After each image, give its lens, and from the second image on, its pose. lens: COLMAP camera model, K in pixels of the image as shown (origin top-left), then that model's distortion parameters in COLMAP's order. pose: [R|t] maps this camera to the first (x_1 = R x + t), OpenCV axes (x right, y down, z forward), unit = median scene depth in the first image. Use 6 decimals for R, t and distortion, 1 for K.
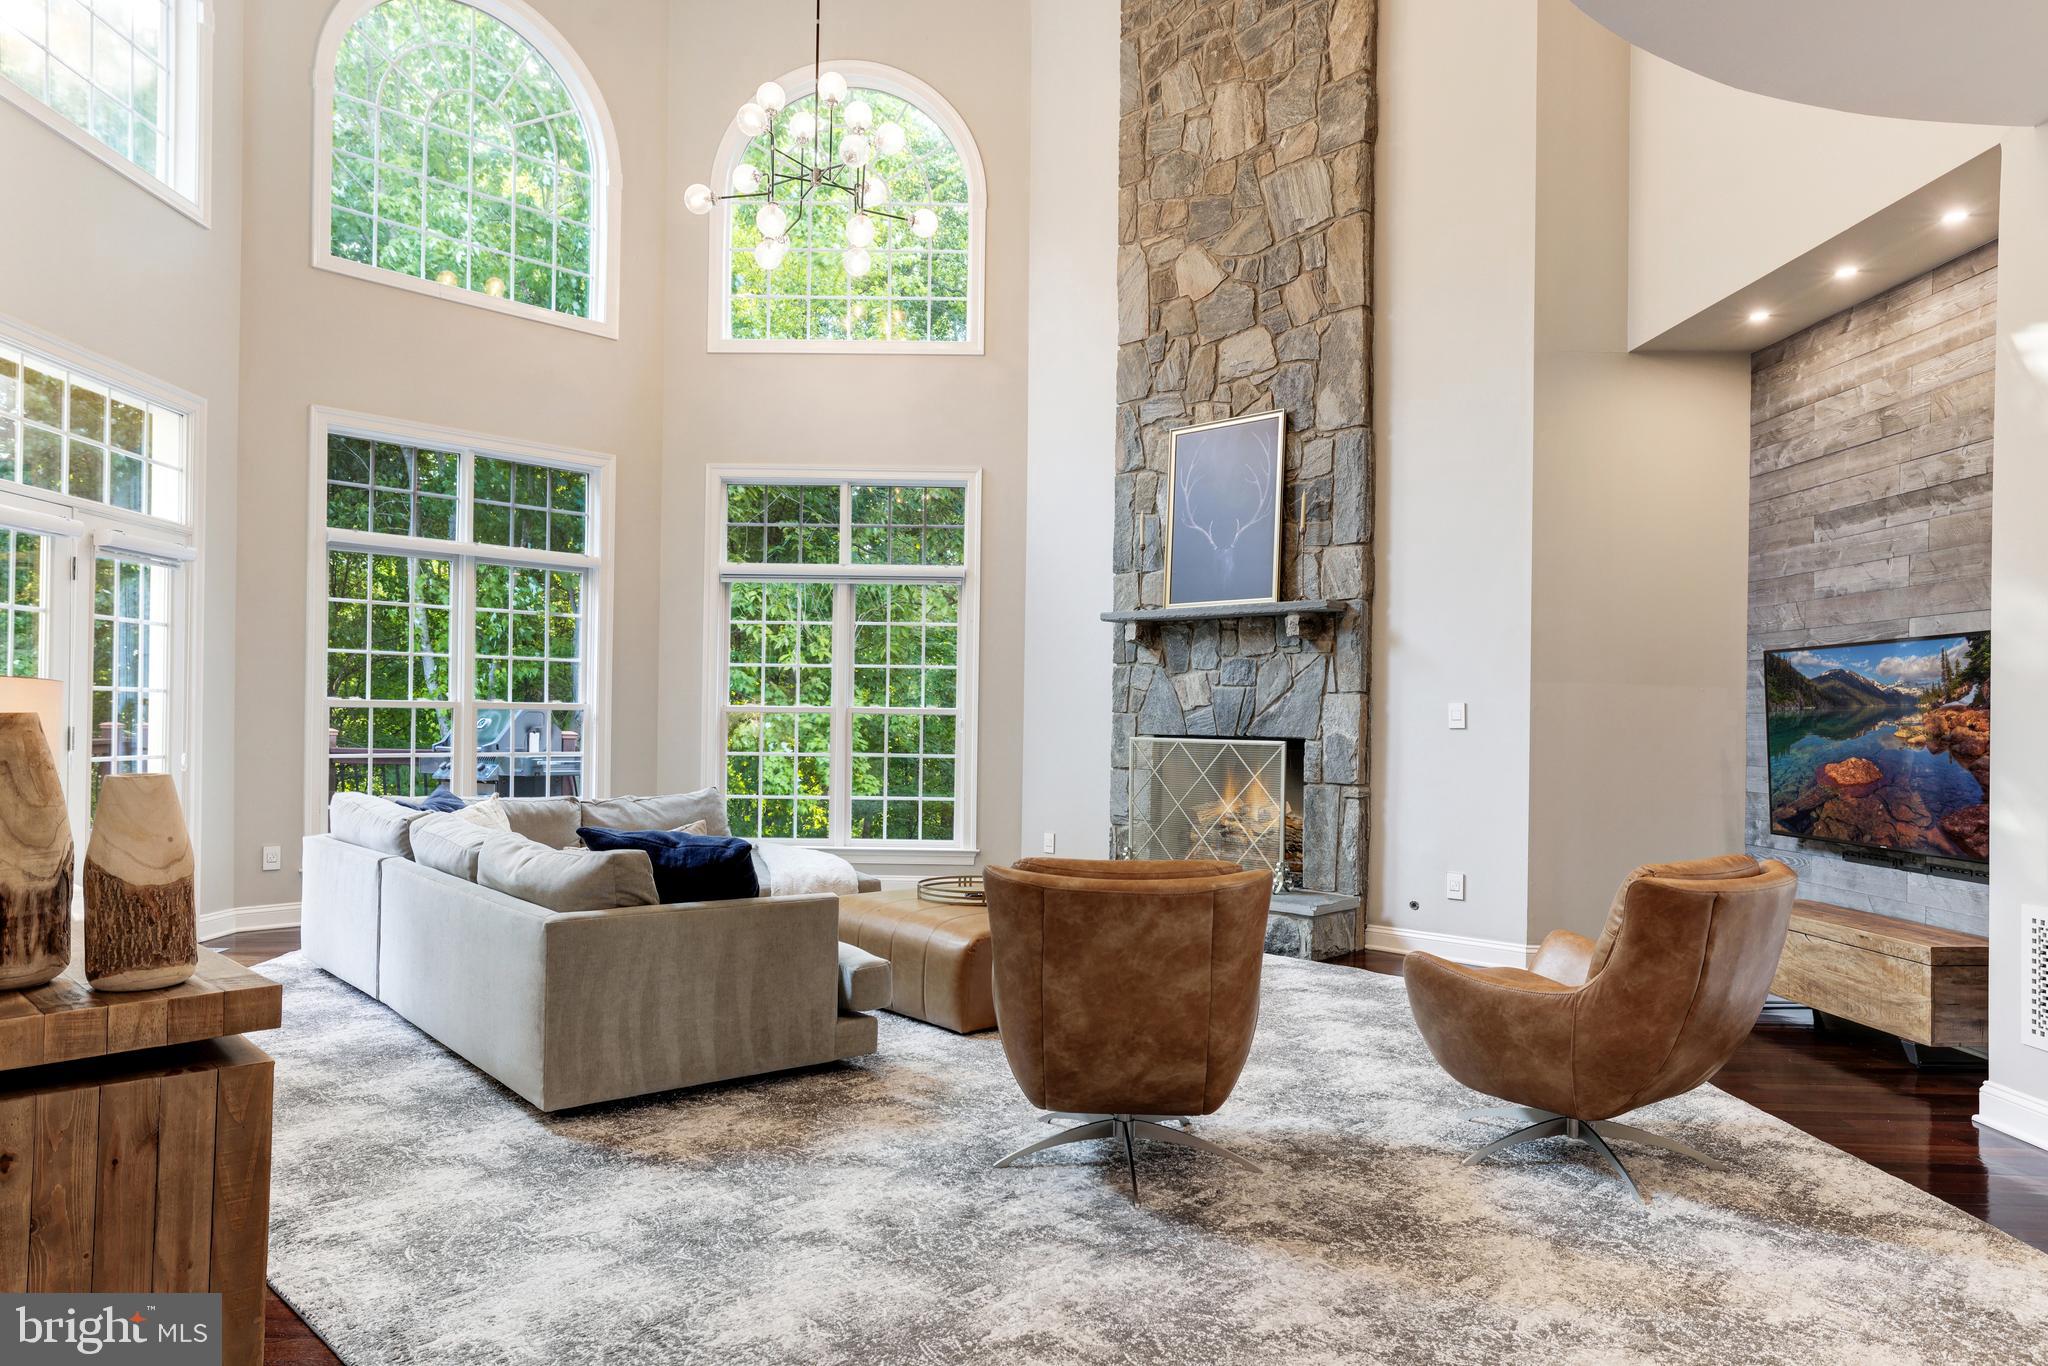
lens RADIAL K [[1305.7, 0, 1019.9], [0, 1305.7, 717.3], [0, 0, 1]] dist [0.000480, 0.000145]
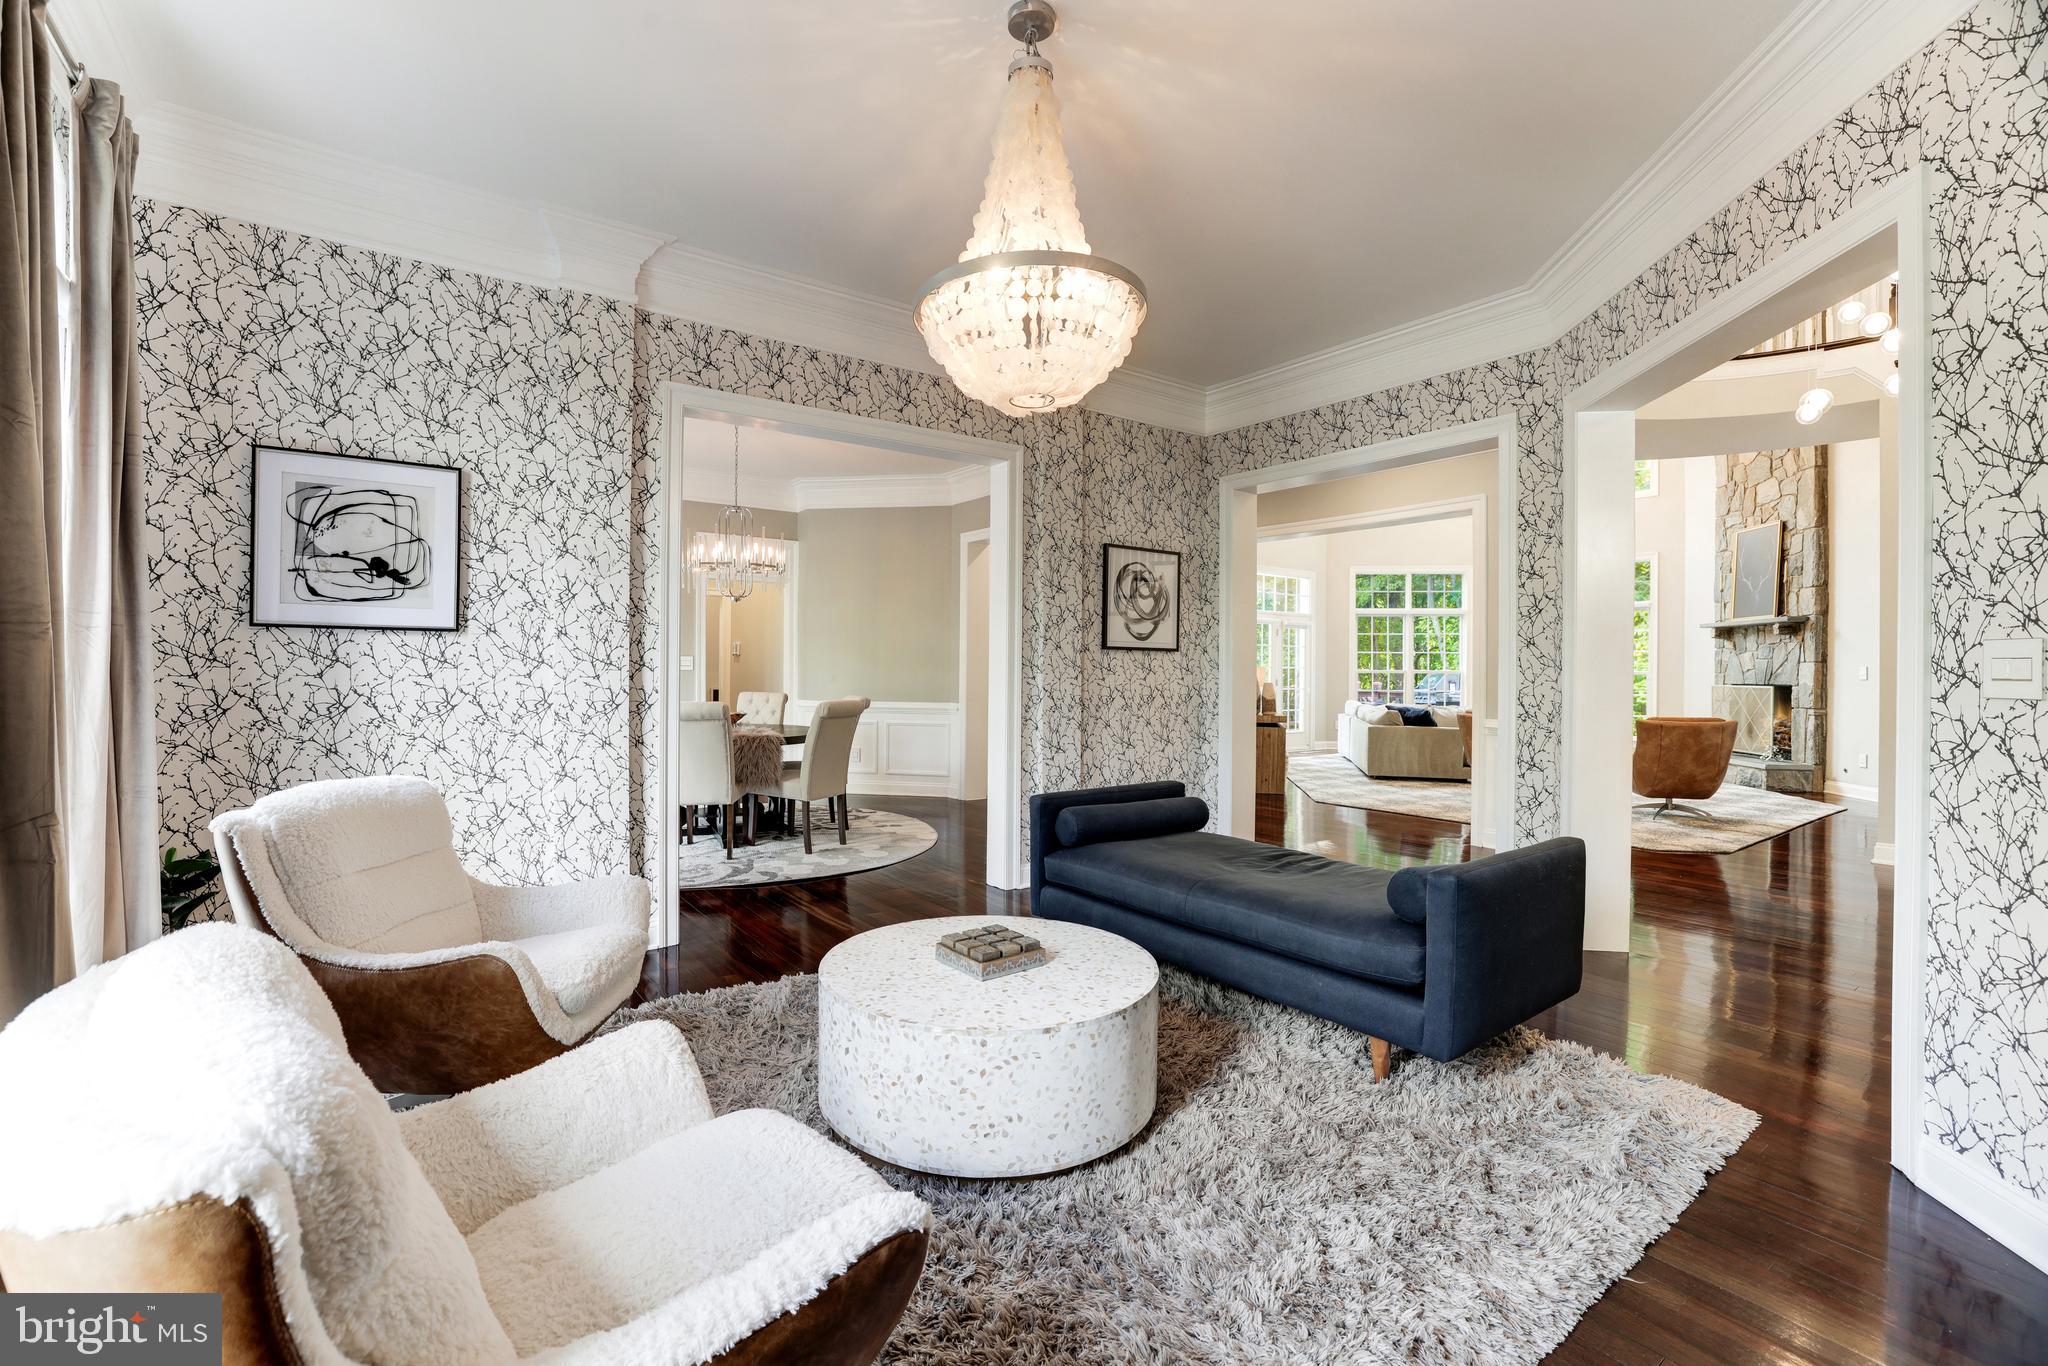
lens RADIAL K [[876.0, 0, 1021.1], [0, 876.0, 668.8], [0, 0, 1]] dist [-0.000323, 0.000126]
pose [[0.580291, -0.008369, -0.814366, 0.627785], [-0.001319, 0.999936, -0.011215, 0.007814], [0.814408, 0.007582, 0.580243, -0.733806]]
